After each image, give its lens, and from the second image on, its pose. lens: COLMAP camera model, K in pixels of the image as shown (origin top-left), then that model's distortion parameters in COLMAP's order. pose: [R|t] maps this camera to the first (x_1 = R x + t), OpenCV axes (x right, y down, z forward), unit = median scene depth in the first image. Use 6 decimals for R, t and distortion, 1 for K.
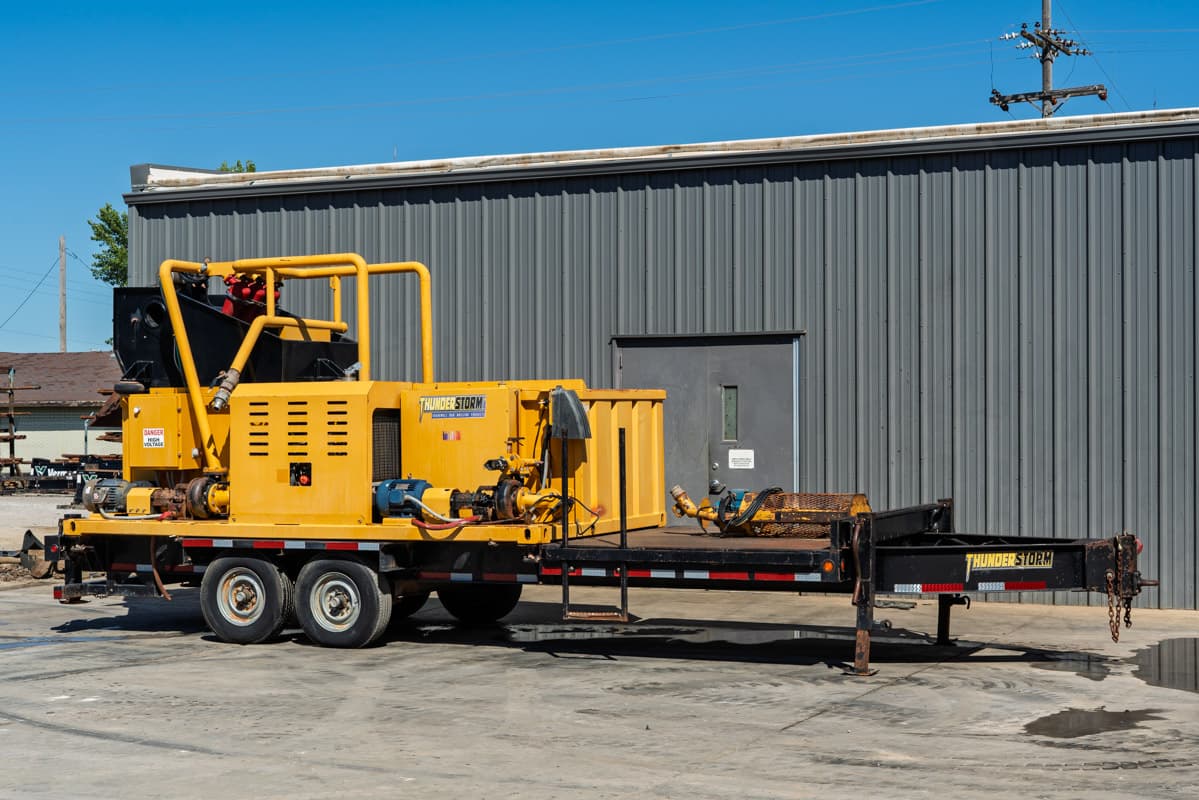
lens RADIAL K [[3634.9, 0, 660.8], [0, 3634.9, 398.1], [0, 0, 1]] dist [0.011614, -0.345796]
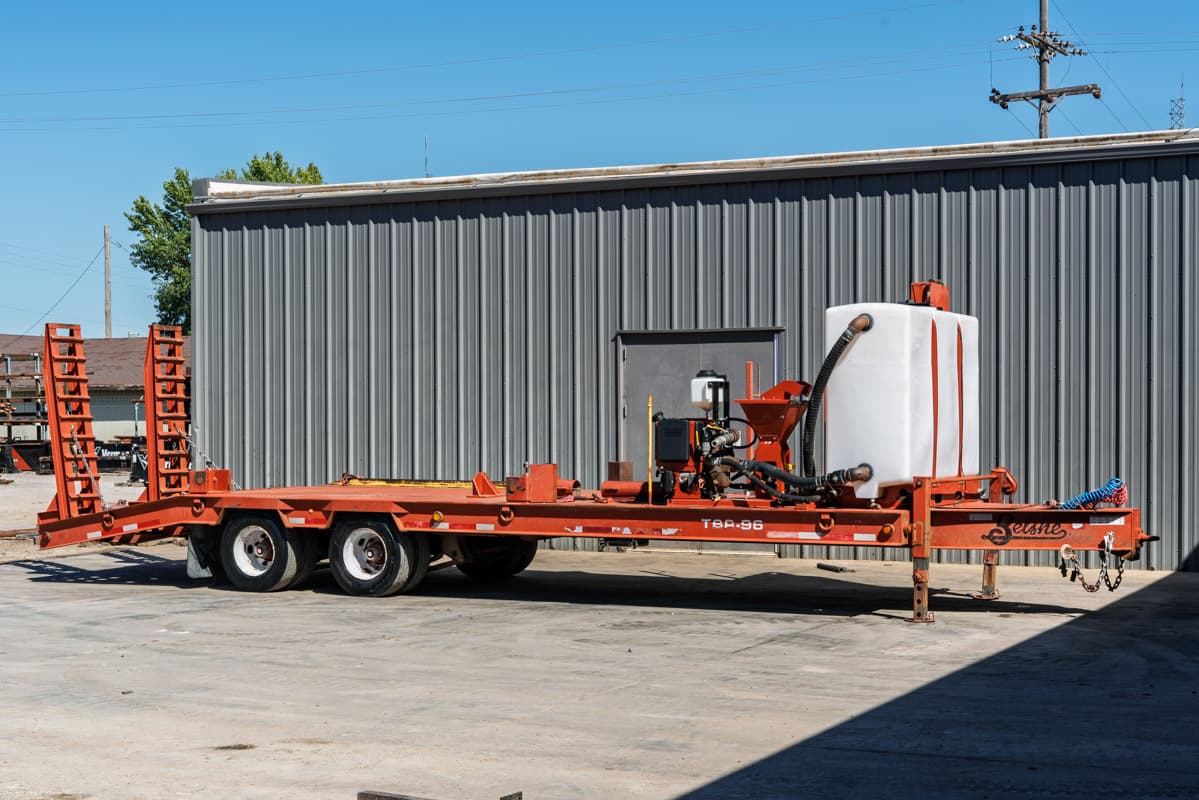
lens RADIAL K [[3895.9, 0, 599.5], [0, 3895.9, 400.0], [0, 0, 1]] dist [-0.108546, -1.595911]
pose [[0.999600, -0.001579, -0.028227, 0.015915], [0.001761, 0.999978, 0.006422, -0.003536], [0.028216, -0.006470, 0.999581, -0.227017]]
